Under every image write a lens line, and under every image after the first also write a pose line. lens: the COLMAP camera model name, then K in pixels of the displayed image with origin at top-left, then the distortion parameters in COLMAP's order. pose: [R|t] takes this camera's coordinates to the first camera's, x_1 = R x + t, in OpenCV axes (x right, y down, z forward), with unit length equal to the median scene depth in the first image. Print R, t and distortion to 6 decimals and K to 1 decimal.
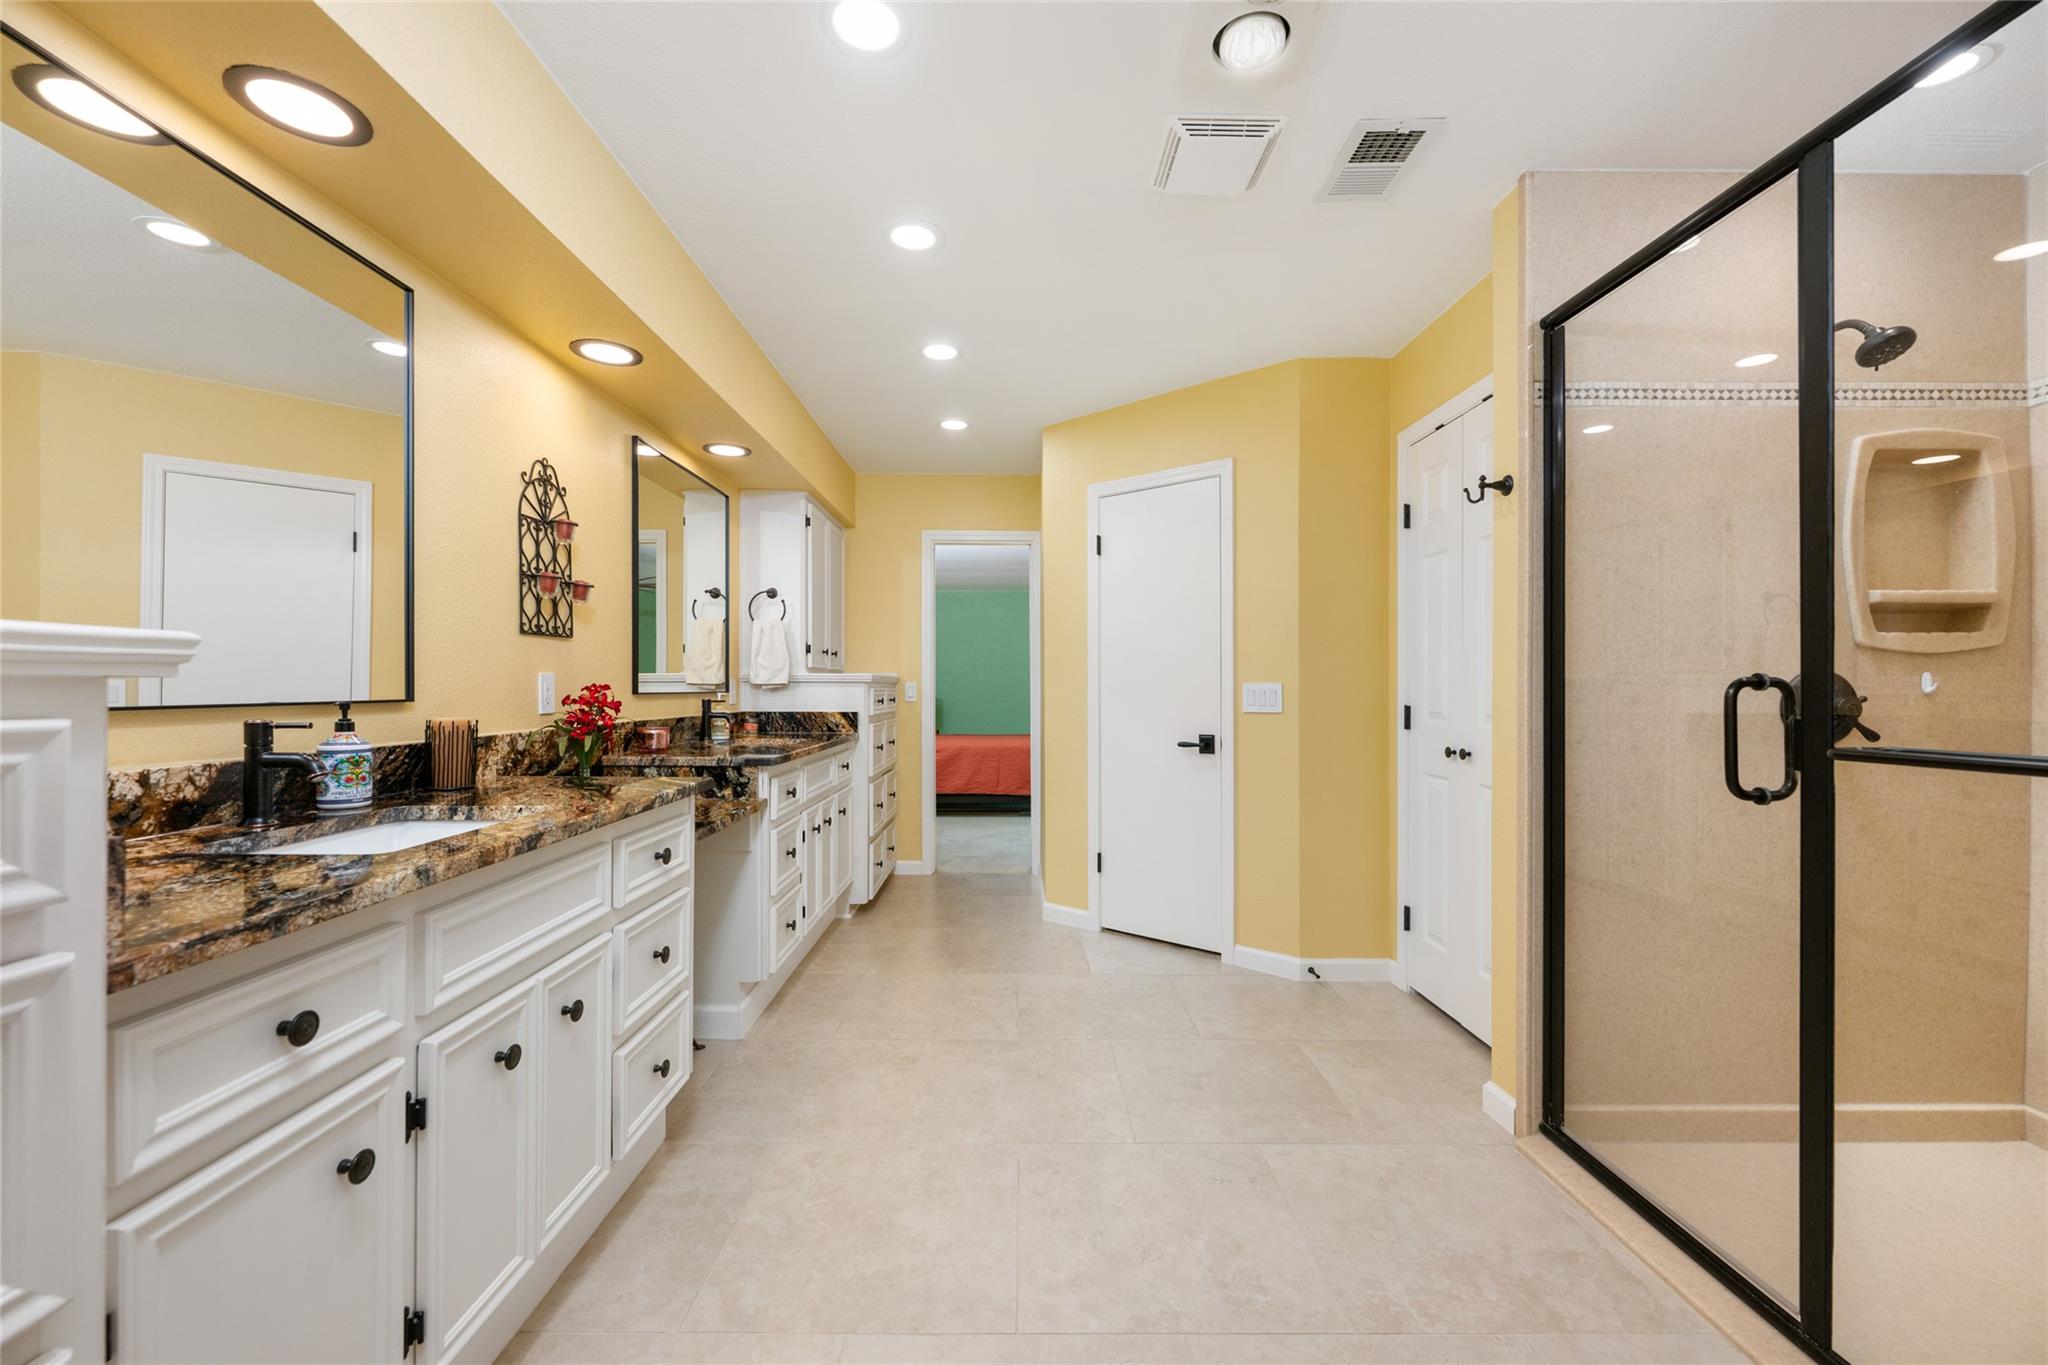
lens RADIAL K [[812.1, 0, 1026.4], [0, 812.1, 694.8], [0, 0, 1]] dist [-0.001158, 0.000222]
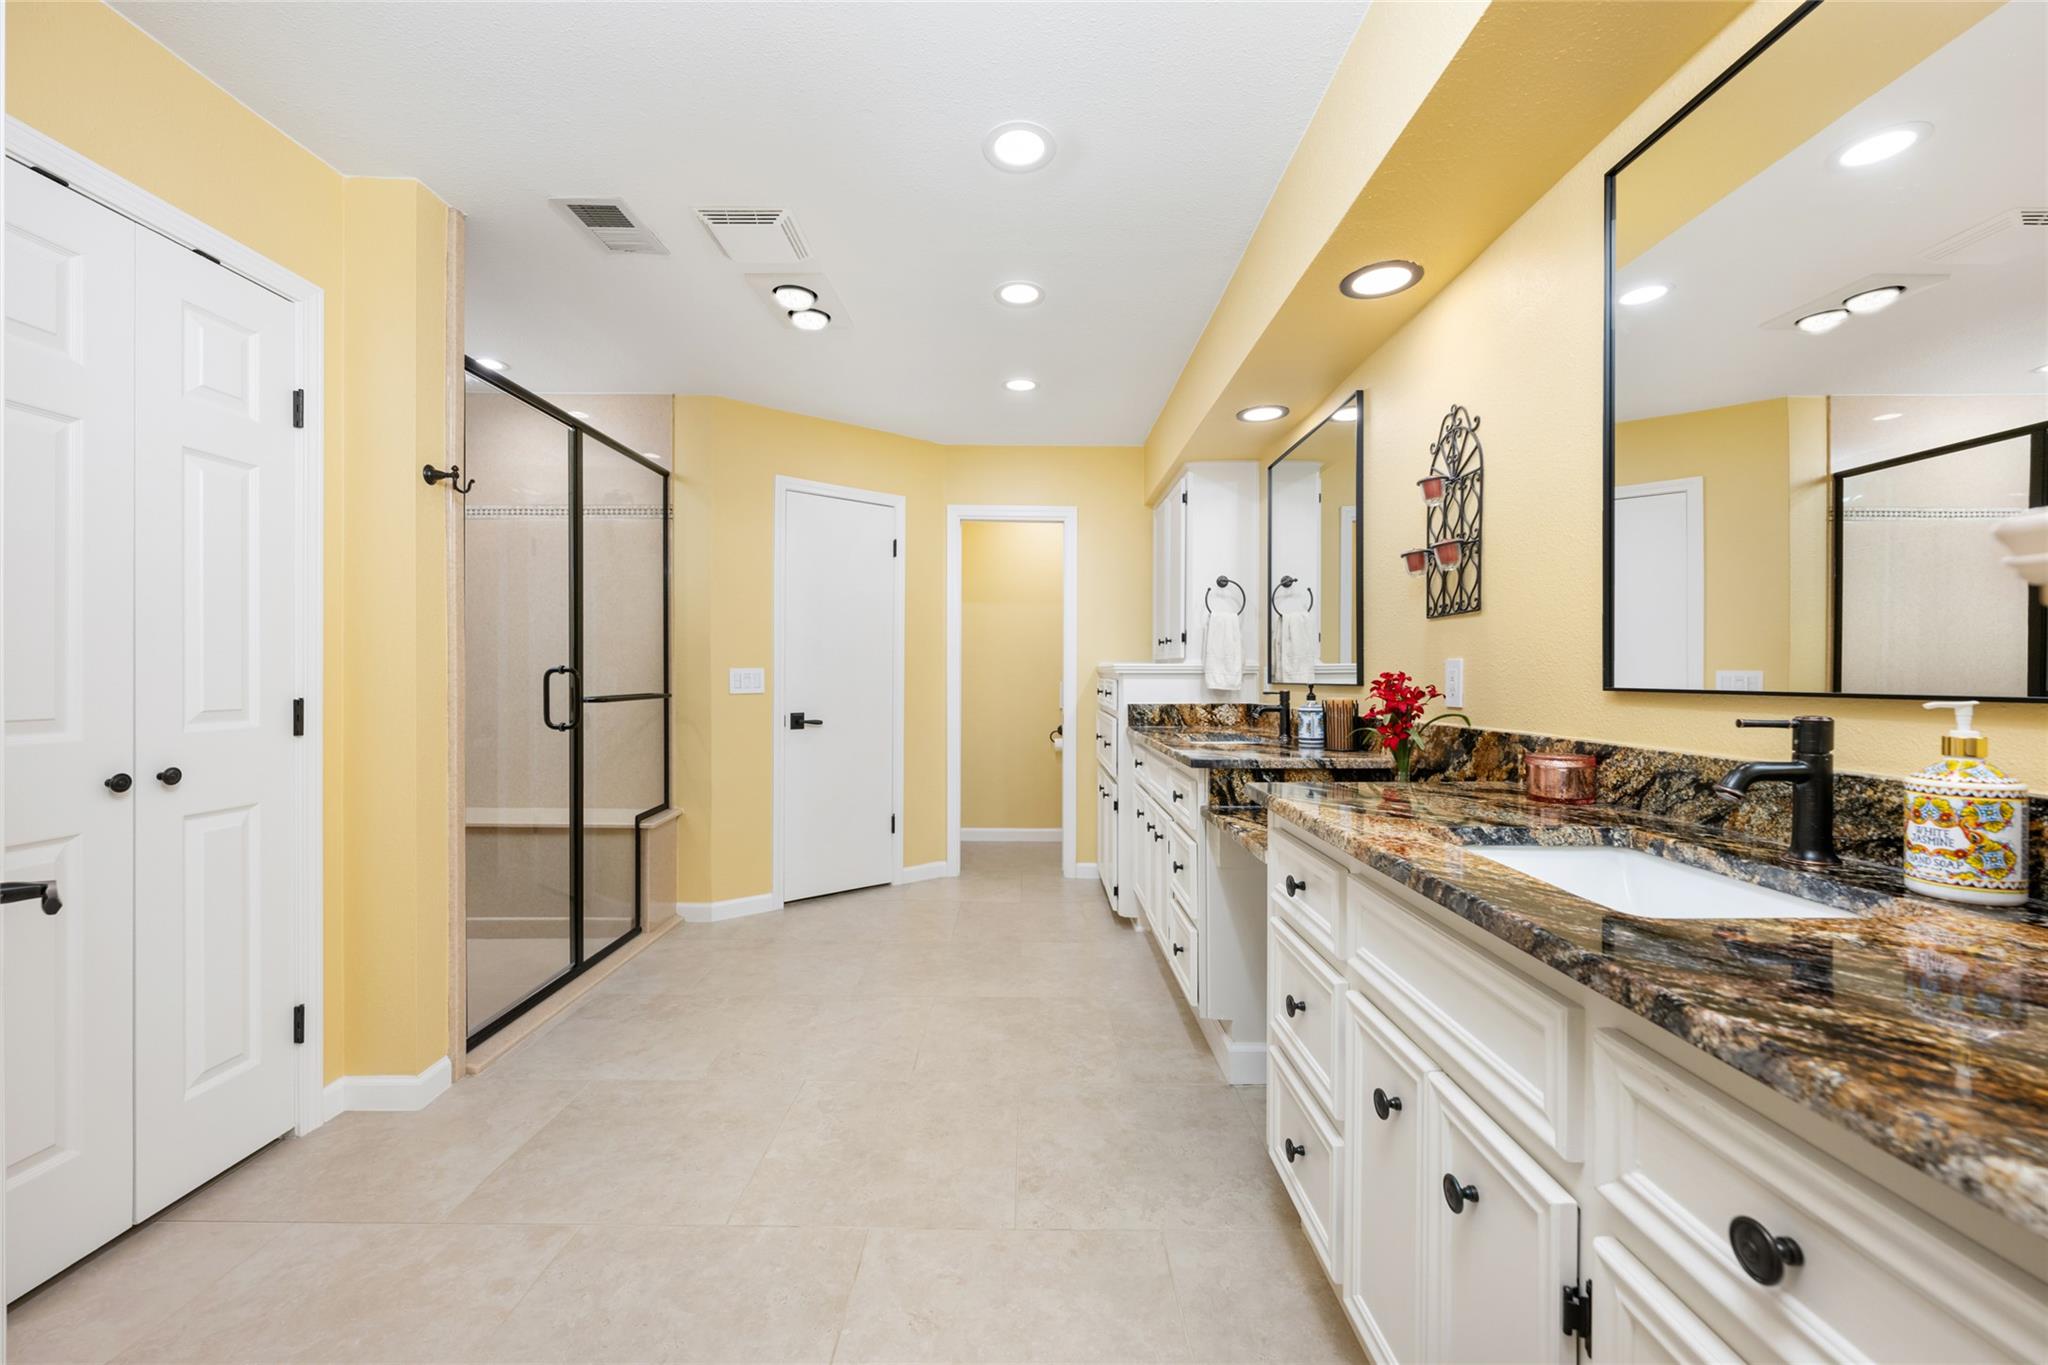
lens RADIAL K [[812.1, 0, 1021.7], [0, 812.1, 677.4], [0, 0, 1]] dist [-0.001158, 0.000222]
pose [[-0.999833, -0.004348, 0.017762, -0.163908], [-0.004109, 0.999901, 0.013471, -0.017800], [-0.017819, 0.013396, -0.999751, 1.905771]]
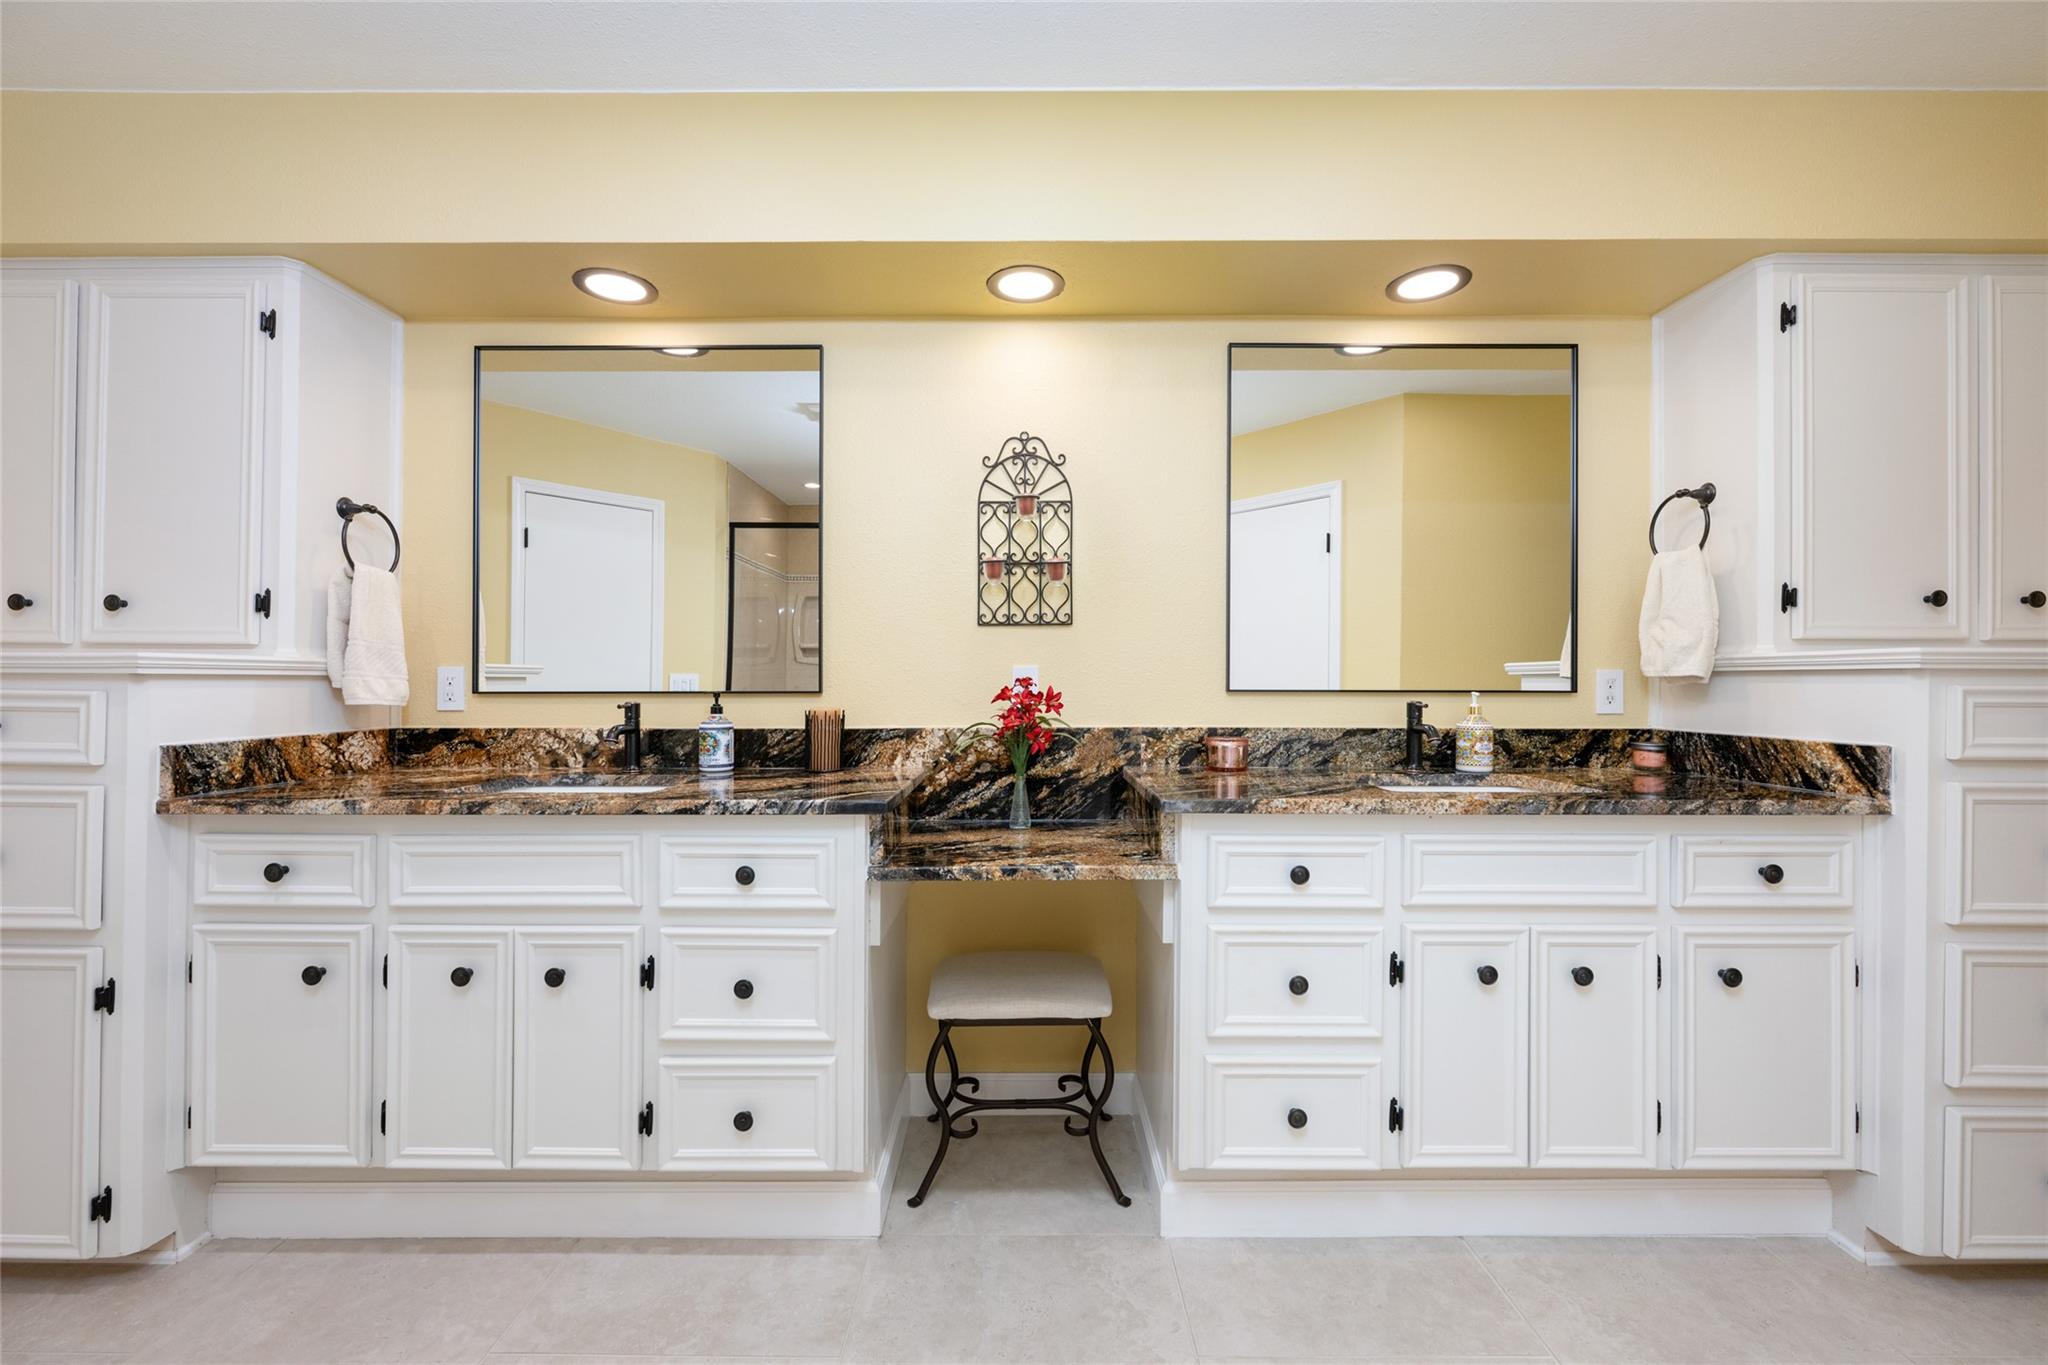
lens RADIAL K [[812.1, 0, 1022.1], [0, 812.1, 680.4], [0, 0, 1]] dist [-0.001158, 0.000222]
pose [[-0.013742, -0.004015, -0.999898, 0.332777], [-0.012637, 0.999913, -0.003842, -0.007321], [0.999826, 0.012583, -0.013791, 1.040702]]
